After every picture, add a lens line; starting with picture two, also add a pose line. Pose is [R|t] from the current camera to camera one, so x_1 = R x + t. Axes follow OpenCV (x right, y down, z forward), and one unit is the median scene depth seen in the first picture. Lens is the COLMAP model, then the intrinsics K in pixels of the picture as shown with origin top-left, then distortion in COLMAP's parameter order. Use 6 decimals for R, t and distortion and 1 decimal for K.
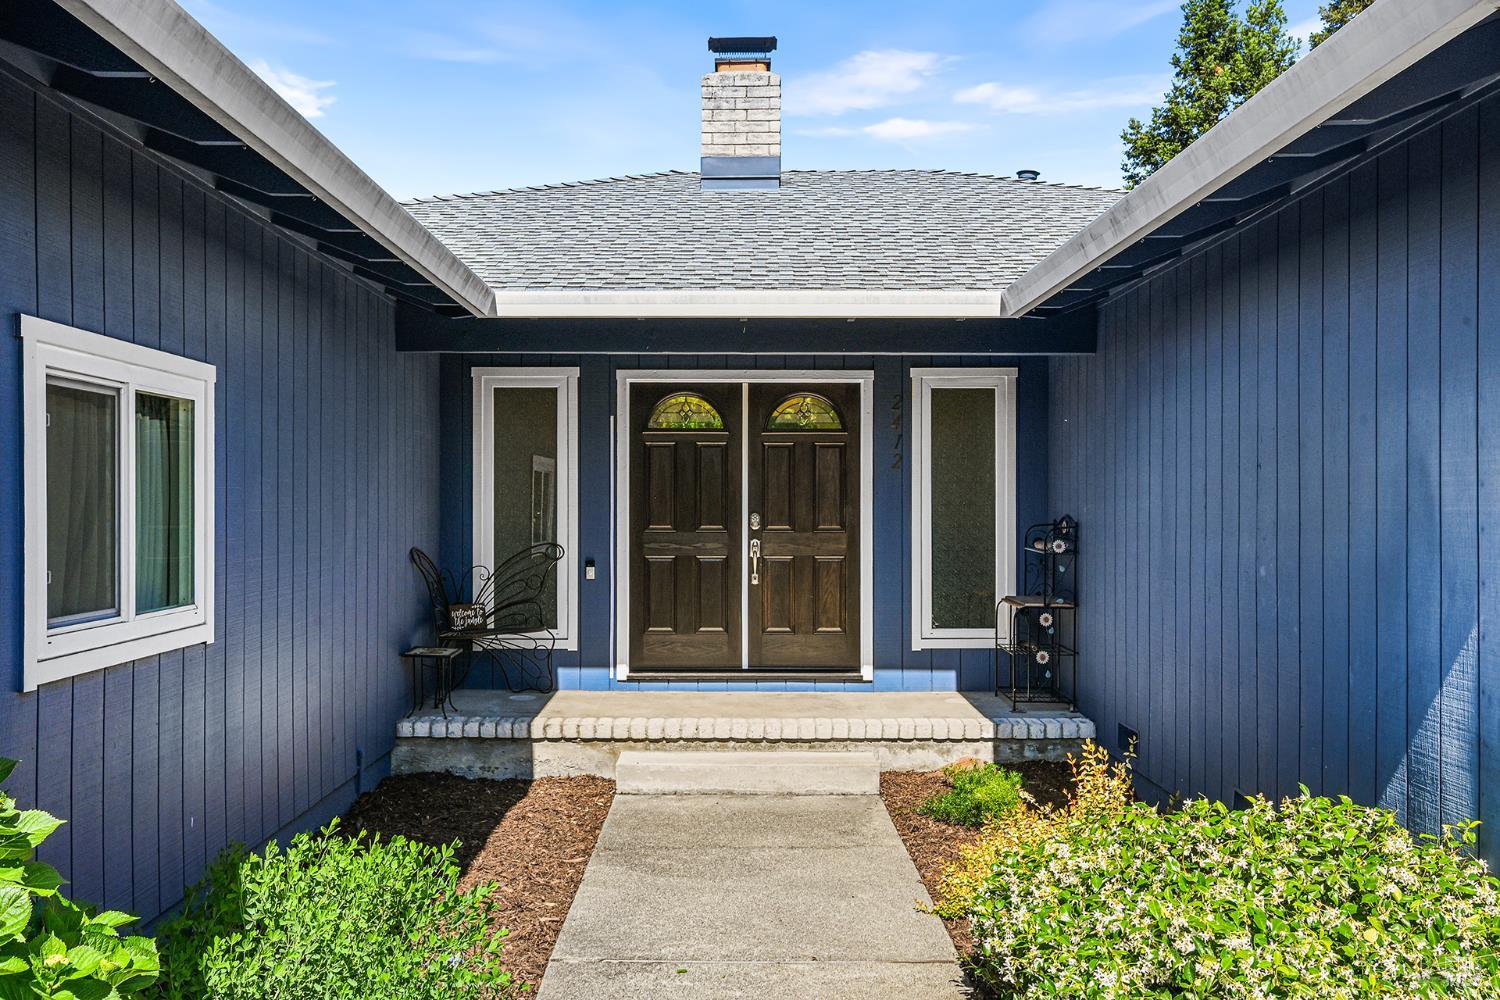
lens RADIAL K [[1363.5, 0, 746.2], [0, 1363.5, 499.9], [0, 0, 1]] dist [0.014708, 0.005343]
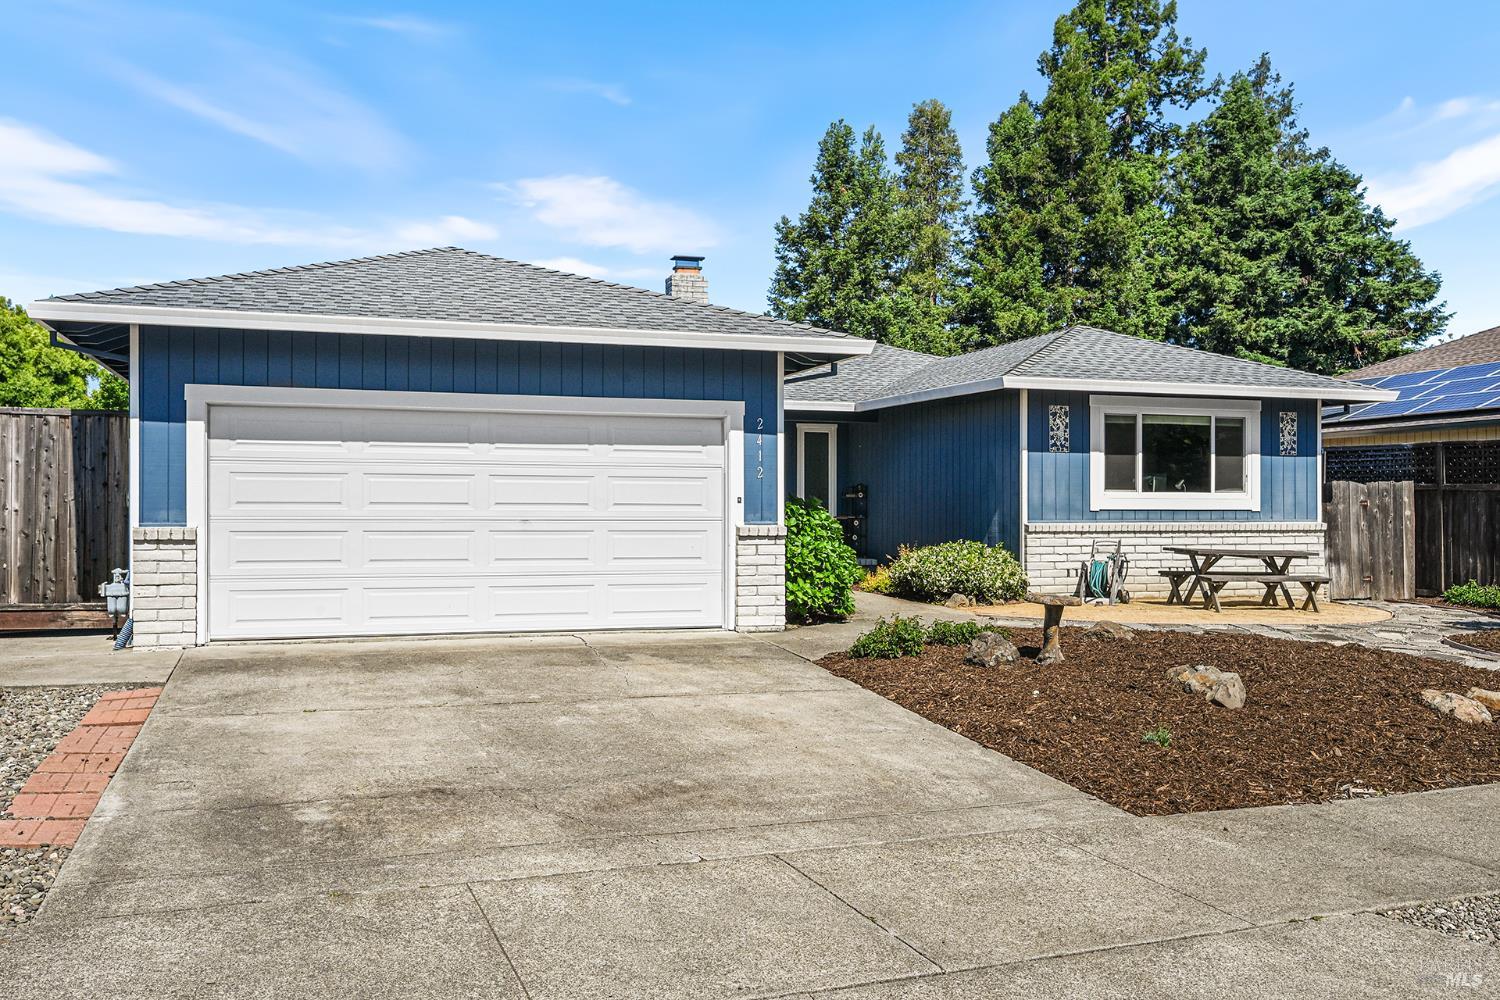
lens RADIAL K [[1363.5, 0, 751.6], [0, 1363.5, 499.5], [0, 0, 1]] dist [0.014708, 0.005343]
pose [[0.952805, 0.002512, 0.303572, -0.181398], [-0.002790, 0.999996, 0.000481, 0.010104], [-0.303569, -0.001305, 0.952808, -0.337853]]
